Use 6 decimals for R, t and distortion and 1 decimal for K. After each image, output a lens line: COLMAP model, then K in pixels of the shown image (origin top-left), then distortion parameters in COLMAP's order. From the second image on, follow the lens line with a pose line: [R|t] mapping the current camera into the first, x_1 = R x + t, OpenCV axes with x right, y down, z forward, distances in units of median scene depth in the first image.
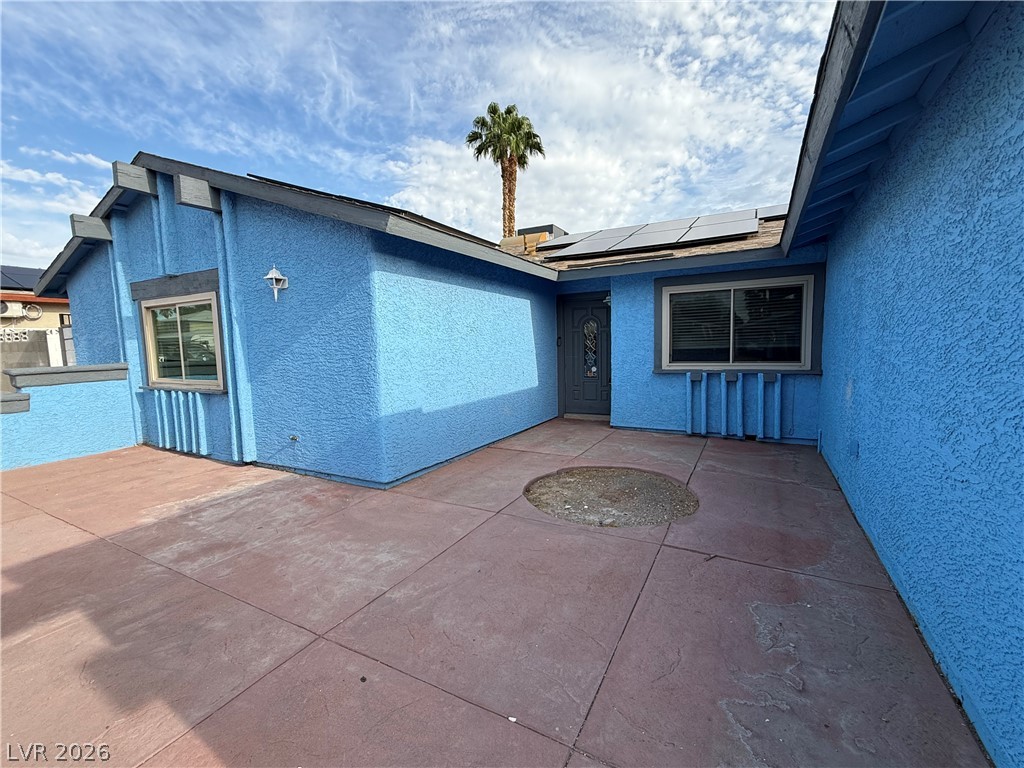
lens RADIAL K [[450.2, 0, 512.0], [0, 450.2, 384.0], [0, 0, 1]] dist [0.000116, -0.000064]
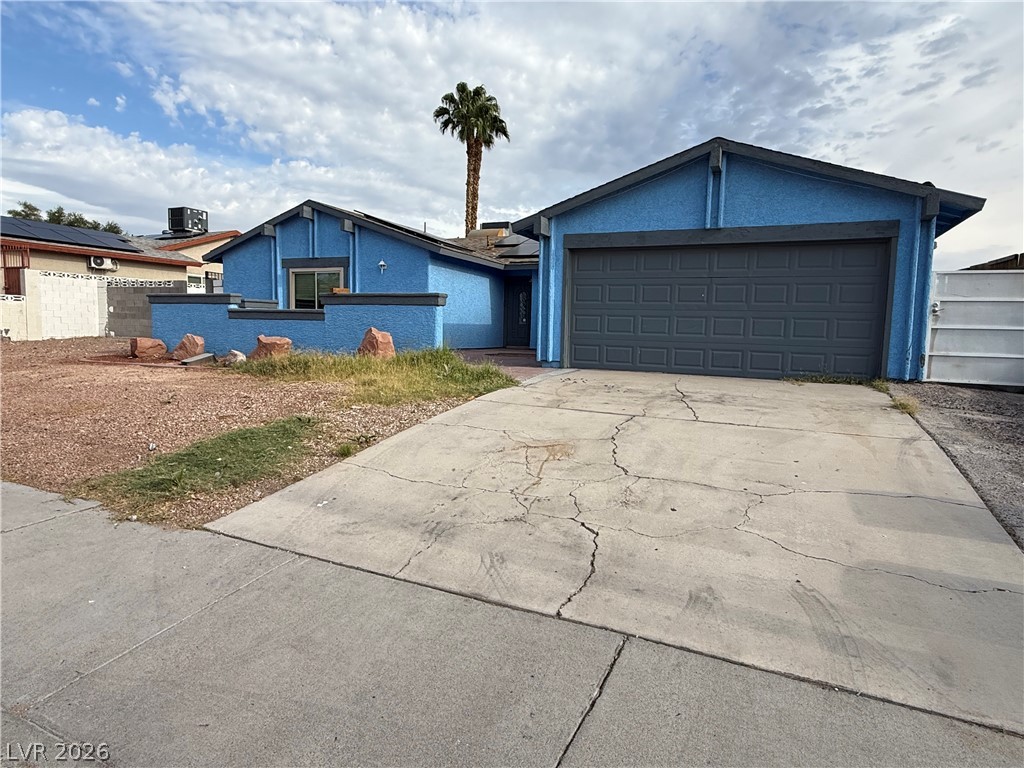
lens RADIAL K [[600.6, 0, 512.0], [0, 600.6, 384.0], [0, 0, 1]] dist [-0.005004, 0.002379]
pose [[0.995672, 0.041979, 0.082914, -0.013336], [-0.041705, 0.999117, -0.005036, 0.064881], [-0.083053, 0.001557, 0.996544, -0.375924]]
